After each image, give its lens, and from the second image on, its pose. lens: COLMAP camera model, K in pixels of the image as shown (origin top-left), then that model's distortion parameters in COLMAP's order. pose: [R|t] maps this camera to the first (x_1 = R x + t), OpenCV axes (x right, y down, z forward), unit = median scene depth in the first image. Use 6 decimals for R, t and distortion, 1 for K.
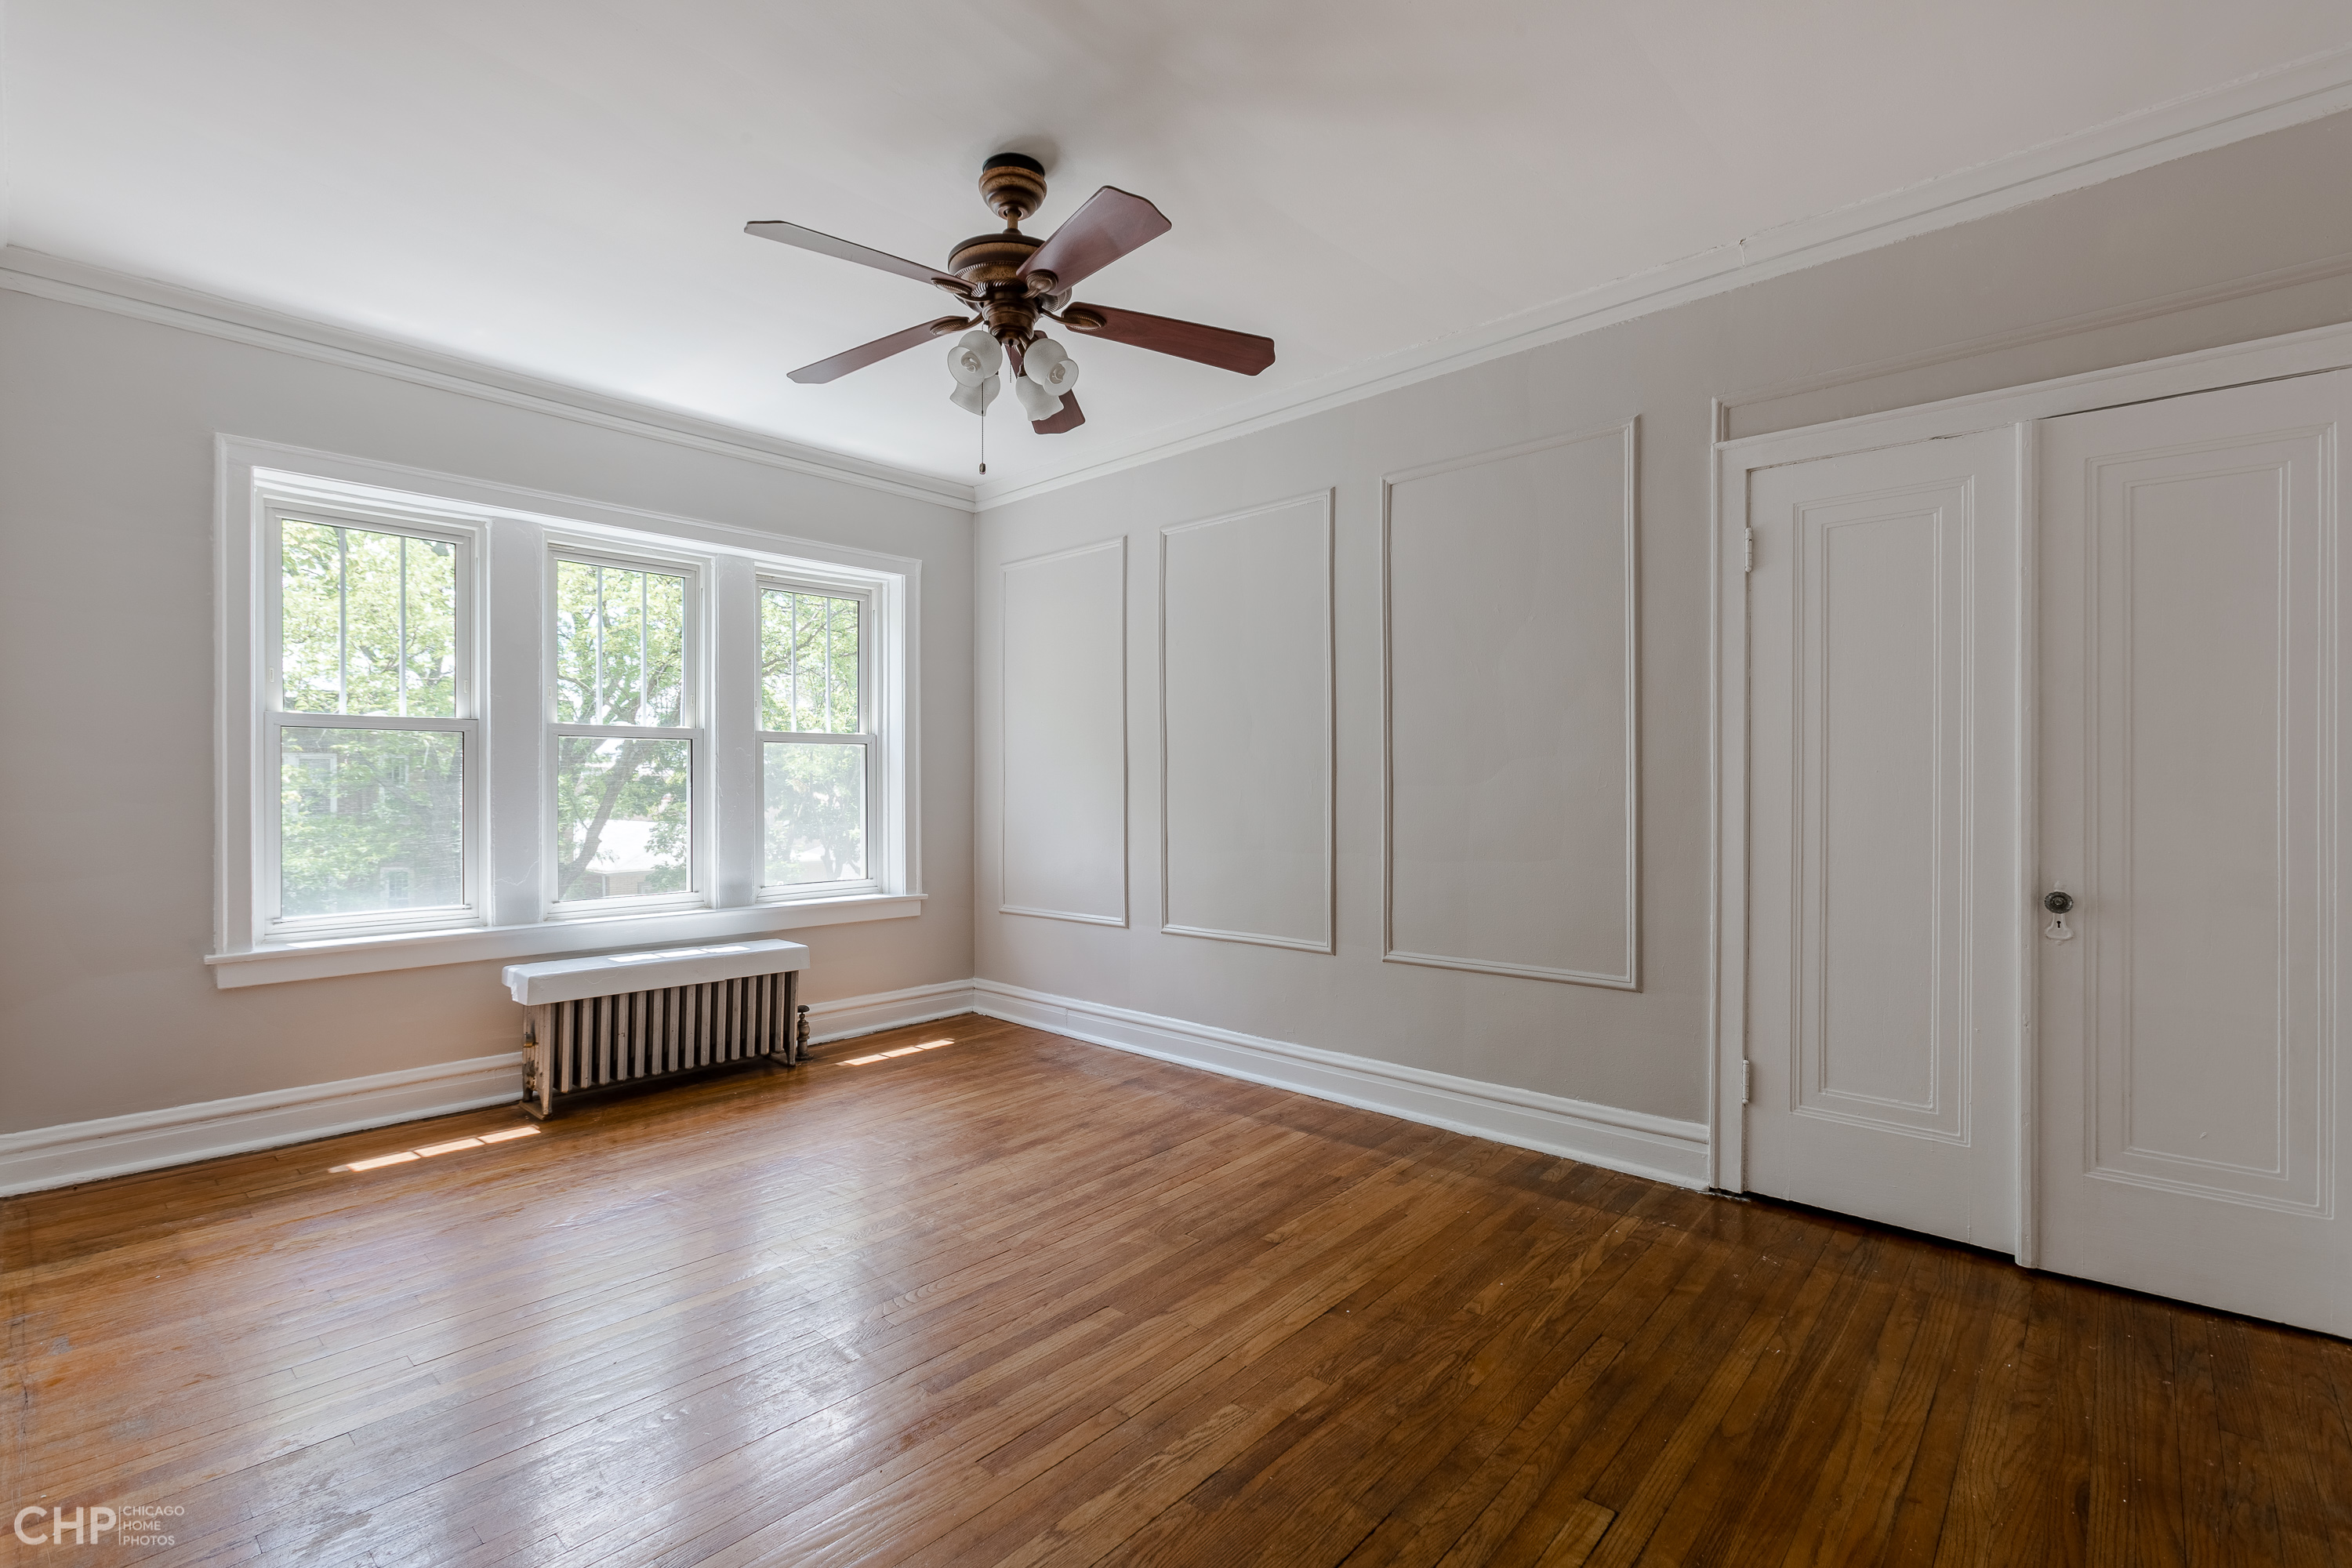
lens RADIAL K [[1053.2, 0, 1168.2], [0, 1053.2, 782.9], [0, 0, 1]] dist [0.000779, 0.000020]
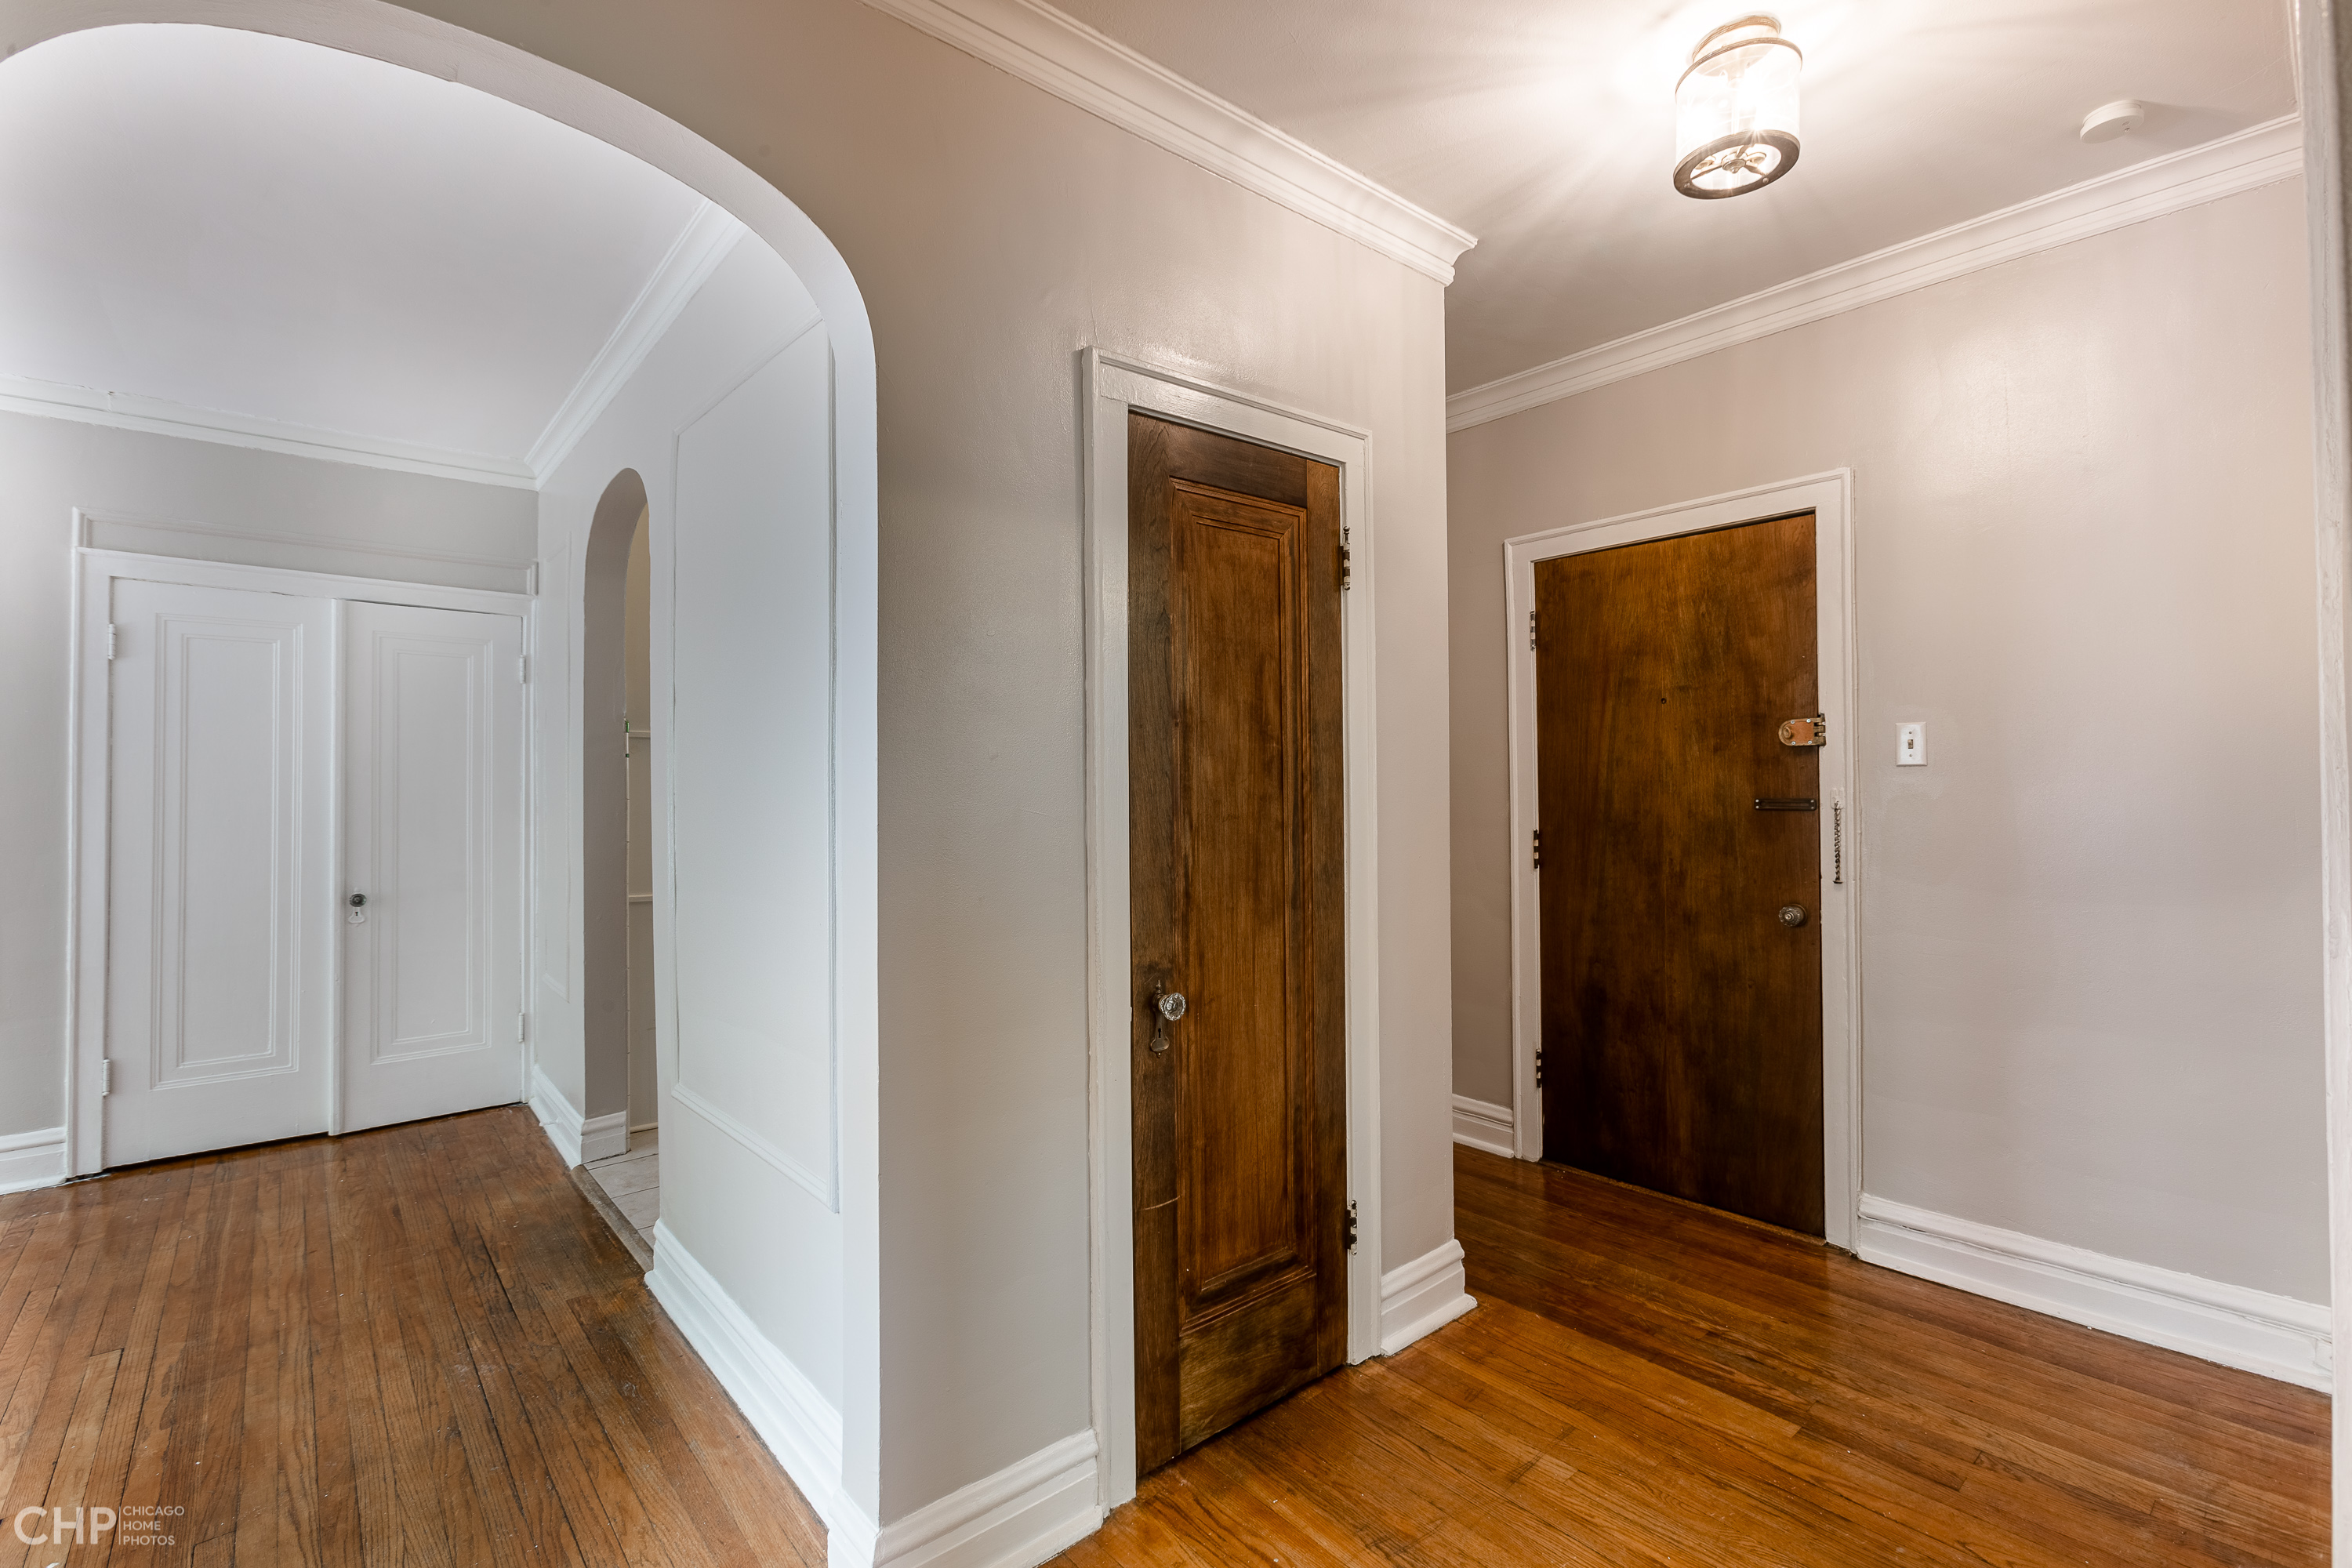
lens RADIAL K [[1053.2, 0, 1168.2], [0, 1053.2, 782.9], [0, 0, 1]] dist [0.000779, 0.000020]
pose [[0.133142, 0.003301, 0.991091, -0.589700], [0.004295, 0.999983, -0.003908, -0.054834], [-0.991088, 0.004777, 0.133125, -0.449273]]
